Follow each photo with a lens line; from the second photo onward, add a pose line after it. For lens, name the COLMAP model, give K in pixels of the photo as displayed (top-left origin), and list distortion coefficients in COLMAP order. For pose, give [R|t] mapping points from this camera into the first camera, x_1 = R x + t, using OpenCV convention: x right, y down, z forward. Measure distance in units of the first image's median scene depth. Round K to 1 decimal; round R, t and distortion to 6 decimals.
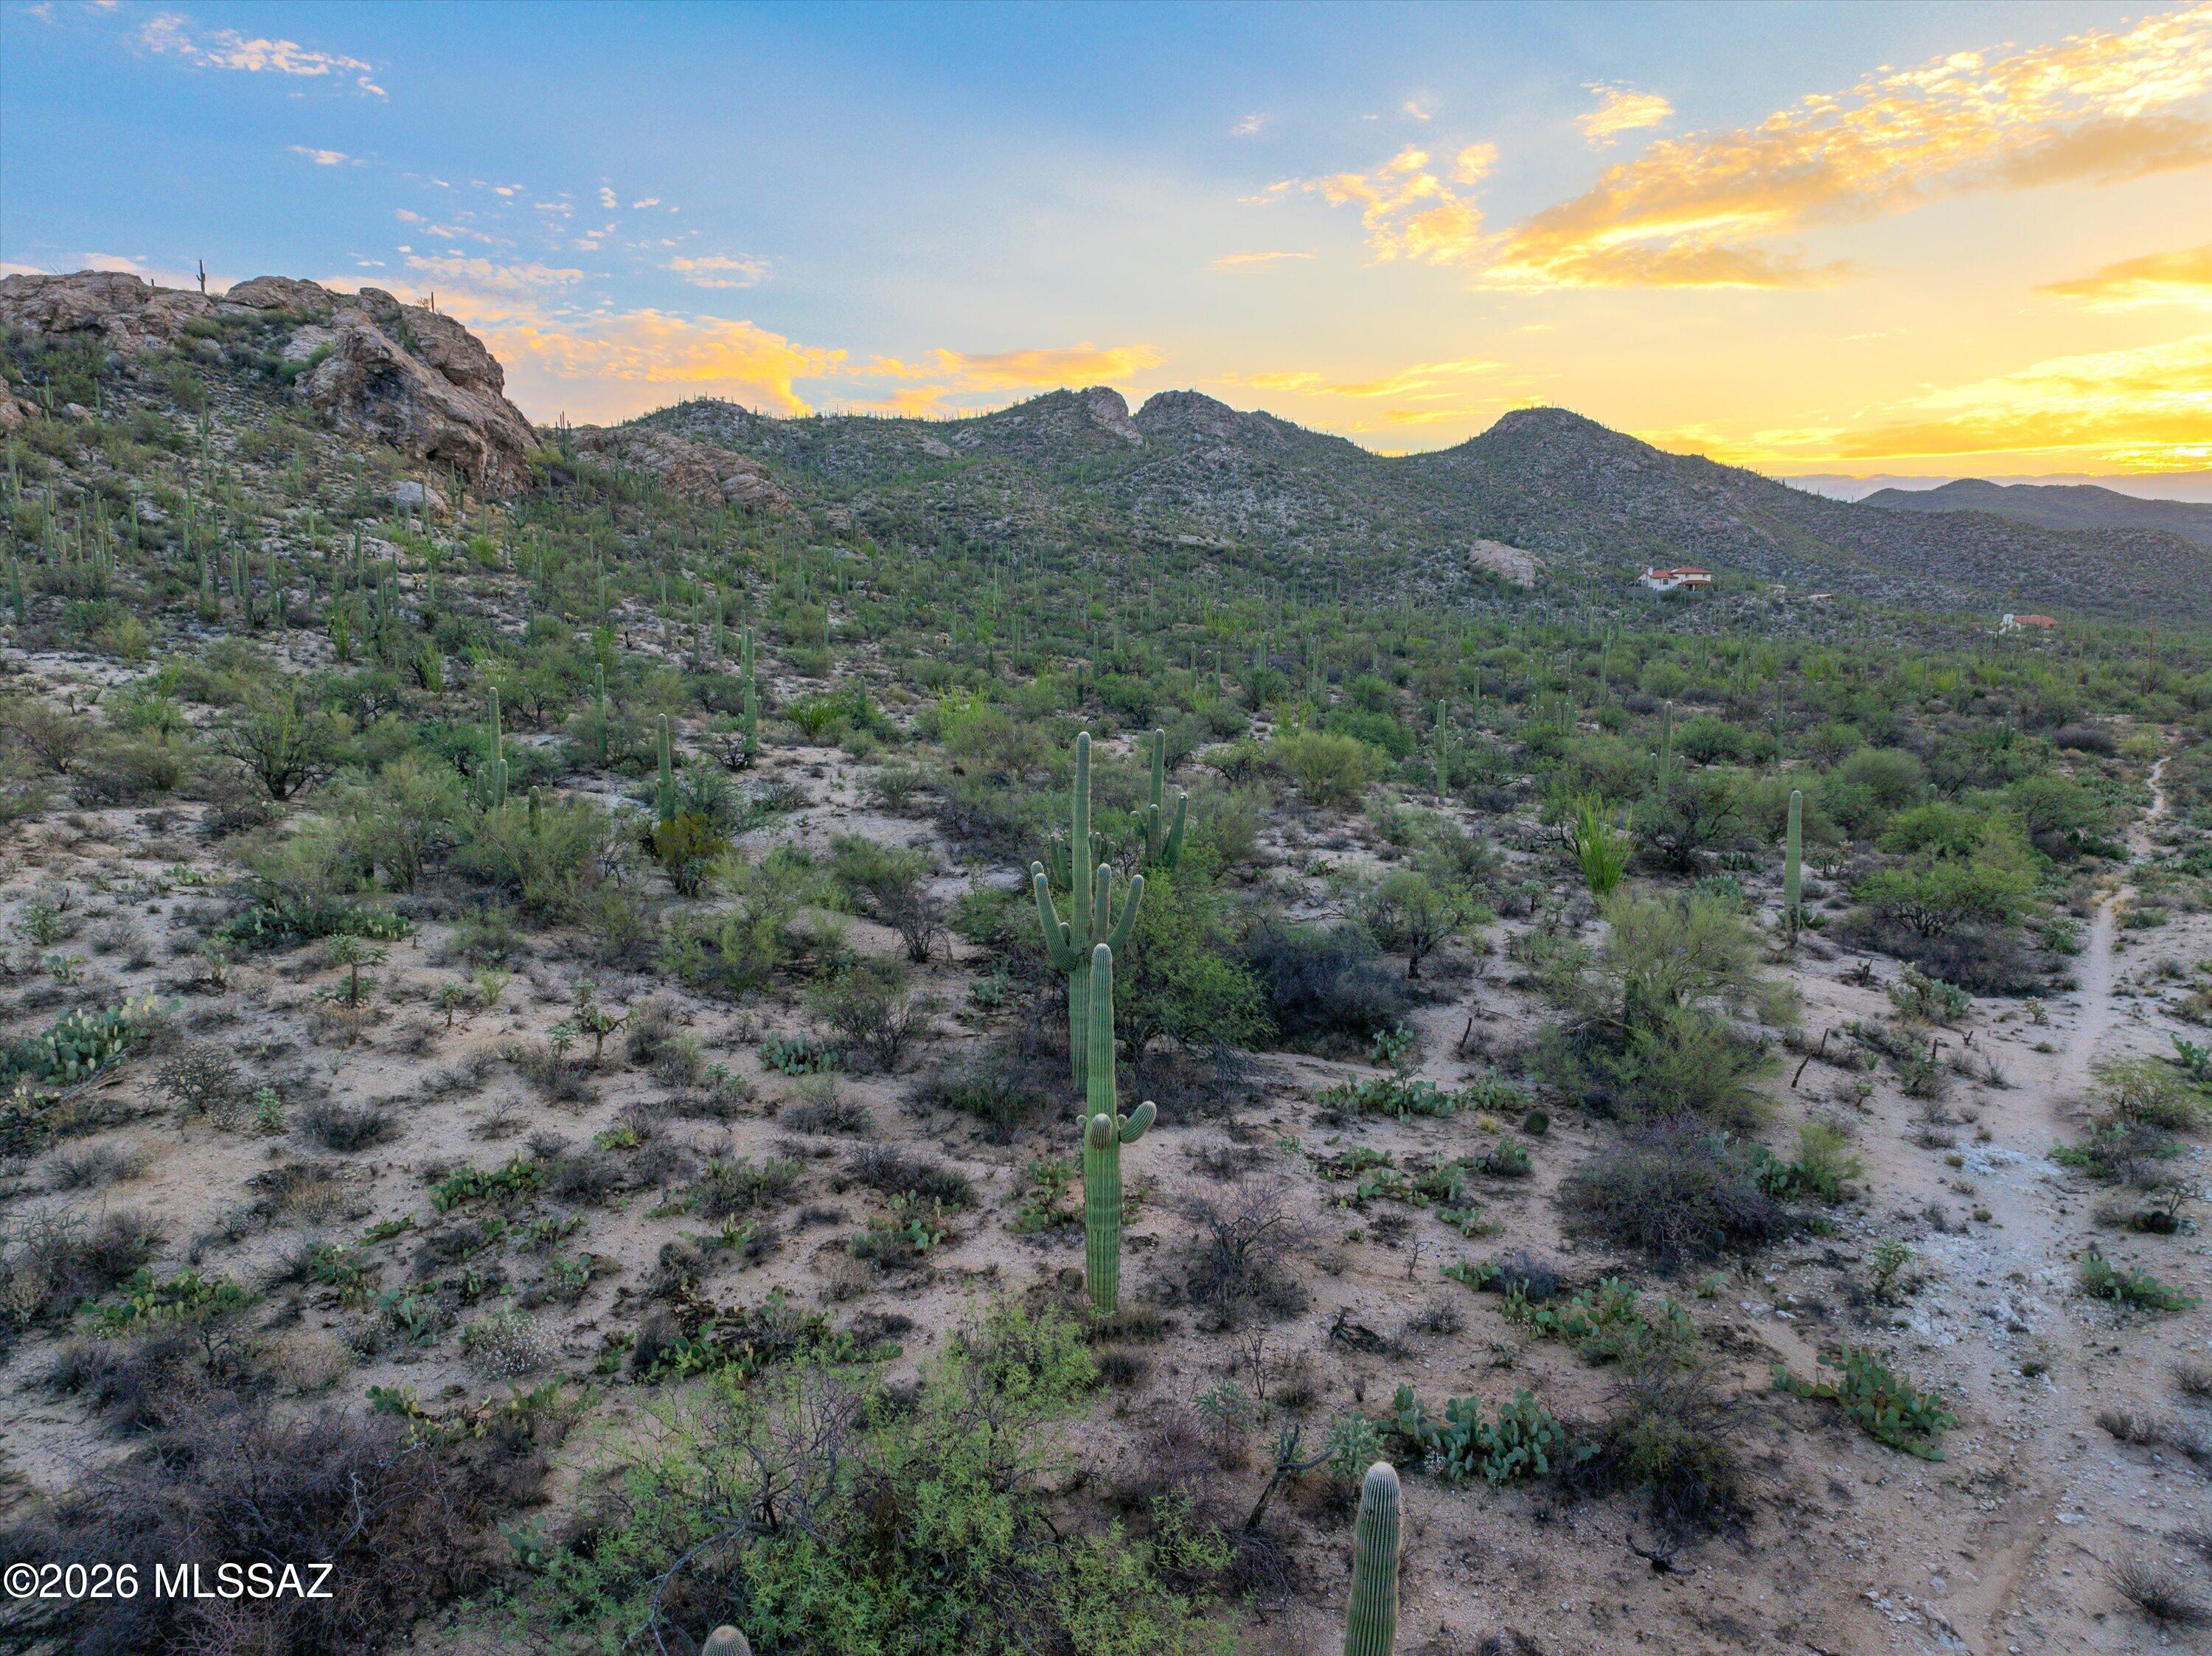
lens RADIAL K [[1589.6, 0, 1106.0], [0, 1589.6, 828.0], [0, 0, 1]] dist [-0.005110, -0.000822]
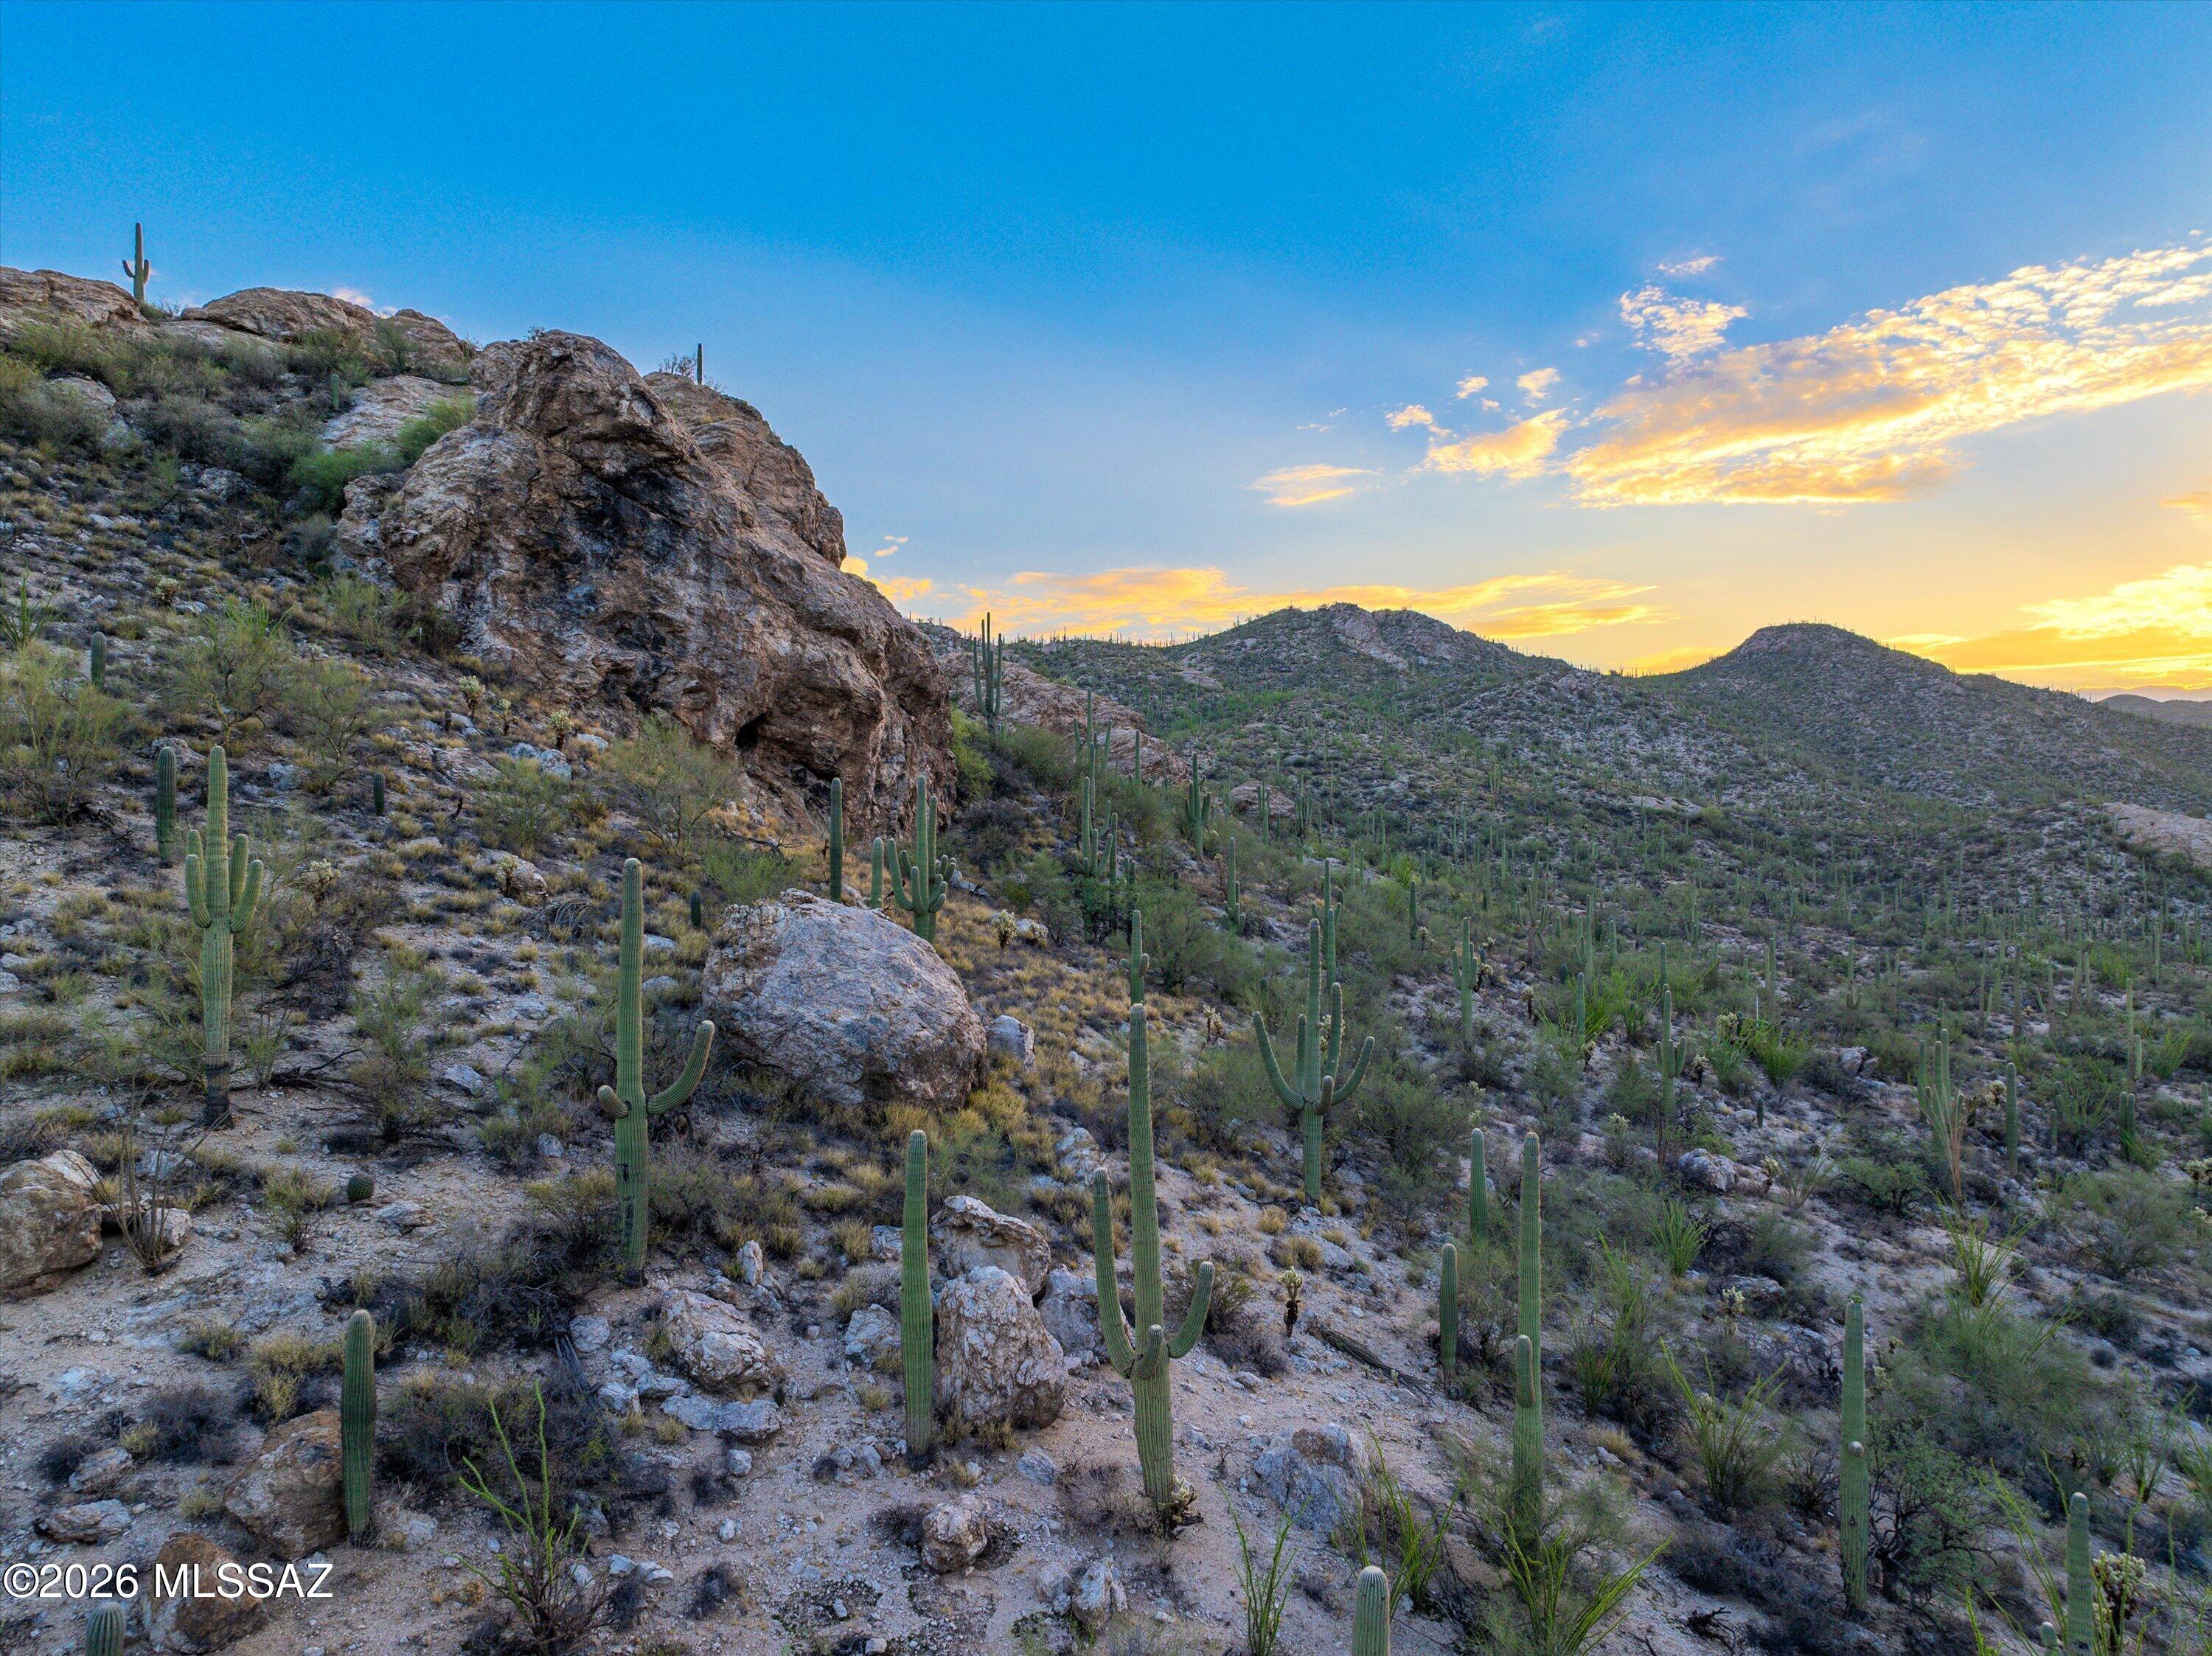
lens RADIAL K [[1556.9, 0, 1106.0], [0, 1556.9, 828.0], [0, 0, 1]] dist [-0.049041, 0.074536]
pose [[0.998856, -0.007383, -0.047252, -0.338281], [0.000949, 0.990876, -0.134772, -0.173447], [0.047816, 0.134573, 0.989749, 0.694624]]
